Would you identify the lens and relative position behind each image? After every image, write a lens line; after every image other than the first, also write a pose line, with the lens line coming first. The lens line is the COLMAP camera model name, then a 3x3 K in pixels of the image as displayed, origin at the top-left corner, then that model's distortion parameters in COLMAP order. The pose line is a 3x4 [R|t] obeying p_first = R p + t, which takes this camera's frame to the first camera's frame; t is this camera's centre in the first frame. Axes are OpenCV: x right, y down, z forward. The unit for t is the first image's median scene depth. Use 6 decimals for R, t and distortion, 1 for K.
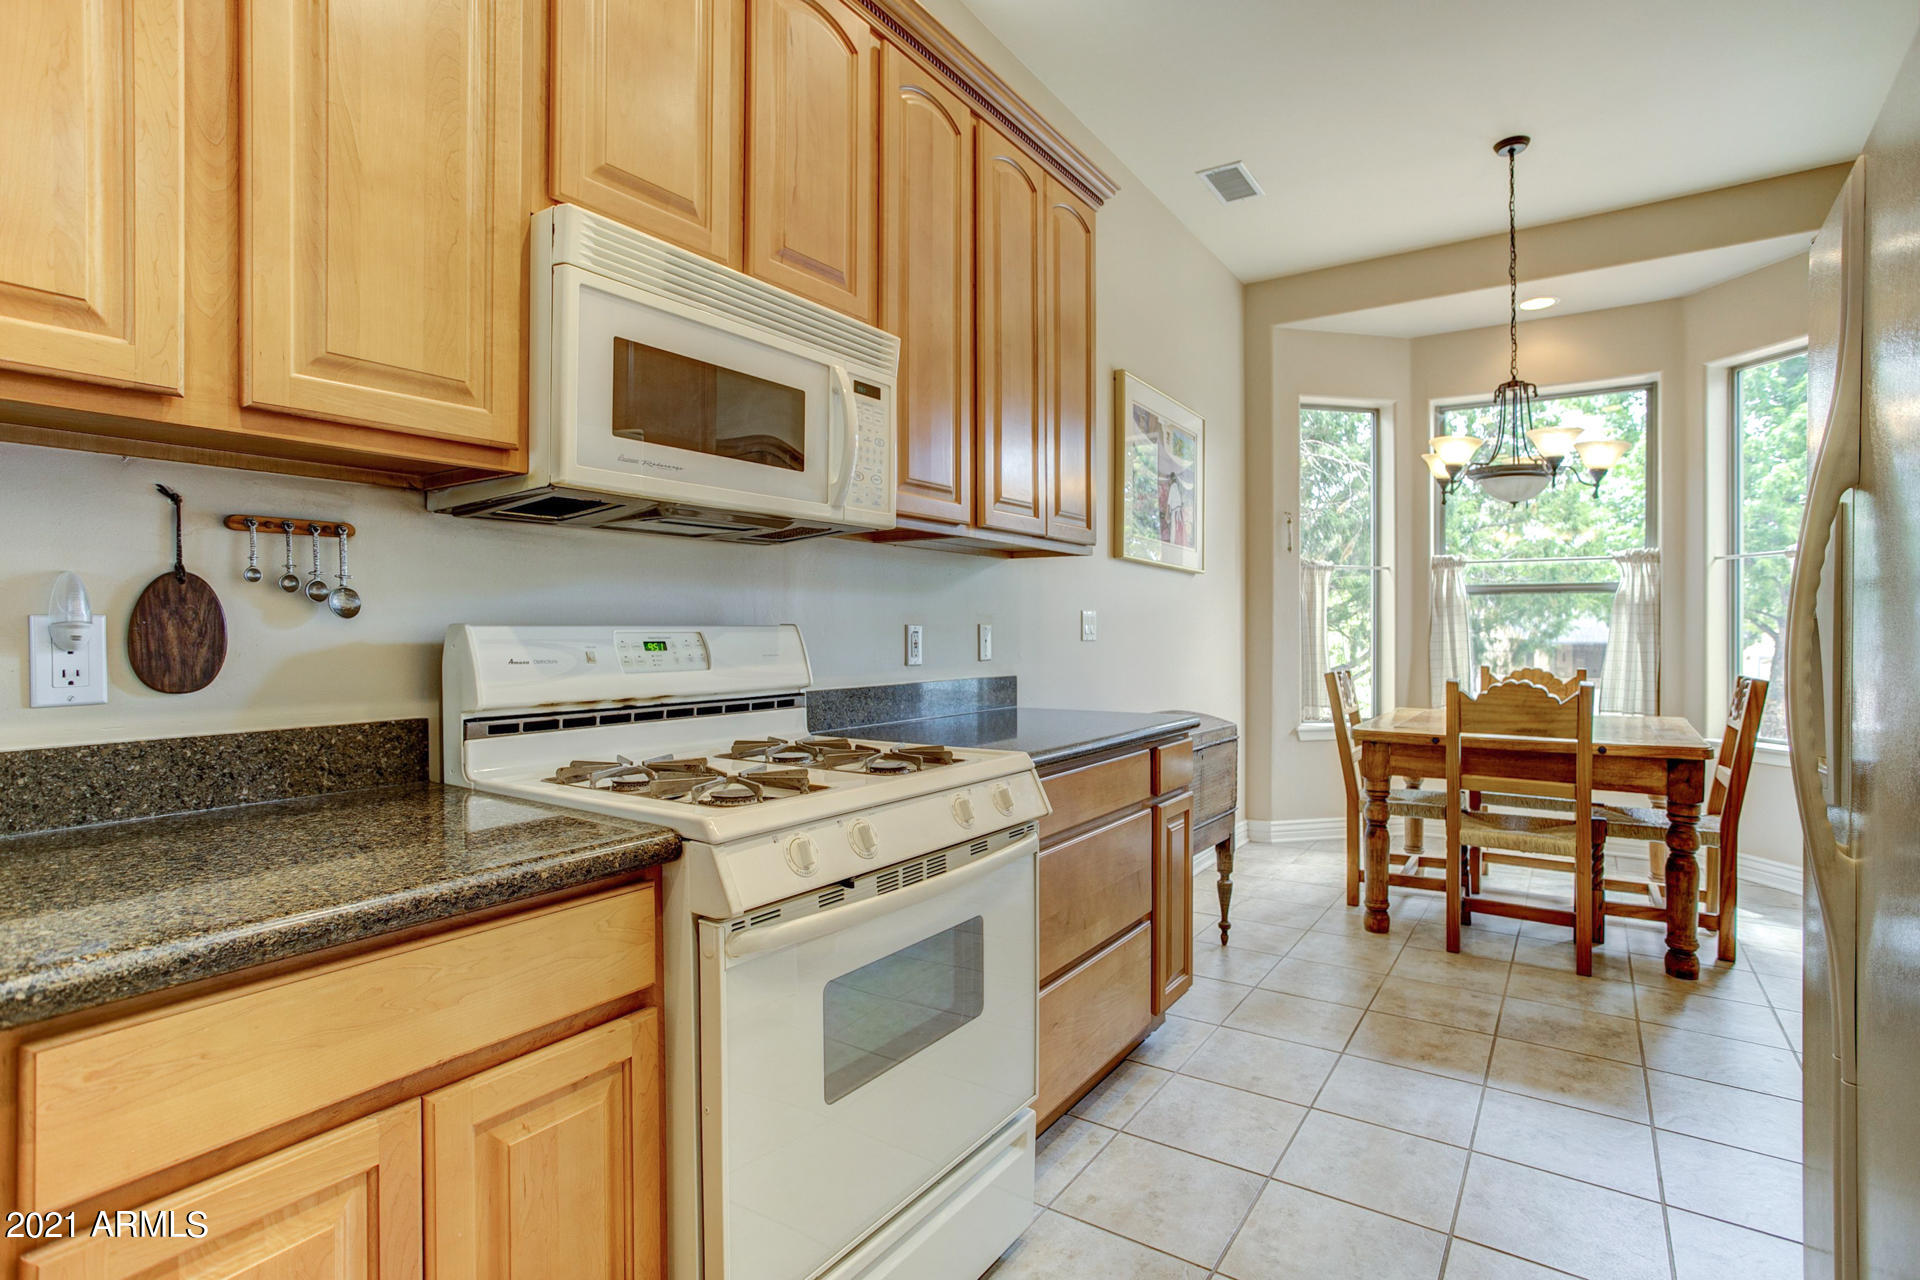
lens RADIAL K [[951.1, 0, 949.3], [0, 951.1, 619.7], [0, 0, 1]] dist [-0.028313, 0.005669]
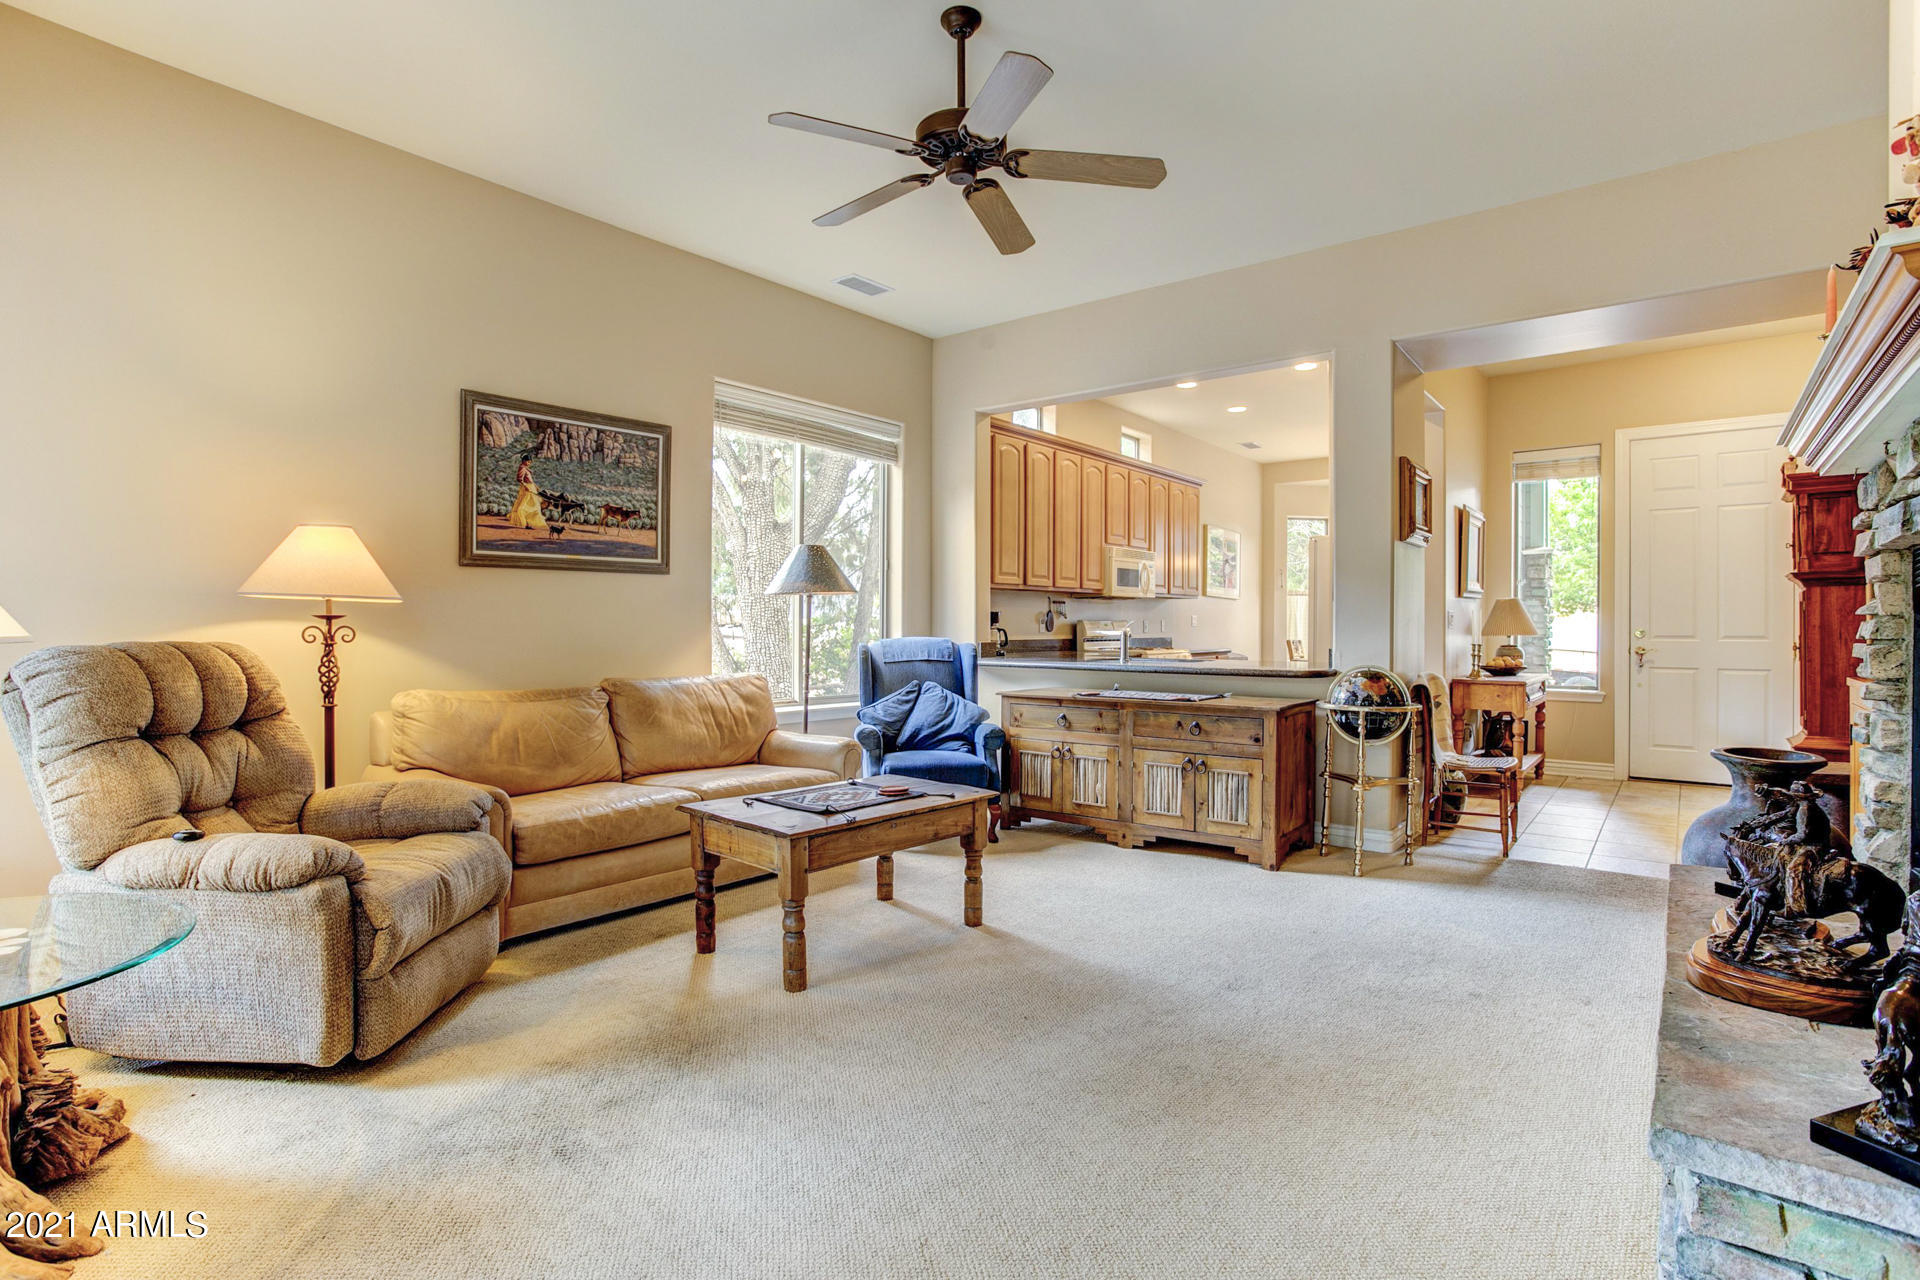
lens RADIAL K [[951.1, 0, 949.1], [0, 951.1, 637.5], [0, 0, 1]] dist [-0.028313, 0.005669]
pose [[0.997401, 0.001170, -0.072043, -0.326049], [0.000057, 0.999855, 0.017028, 0.004443], [0.072052, -0.016988, 0.997256, -1.606513]]
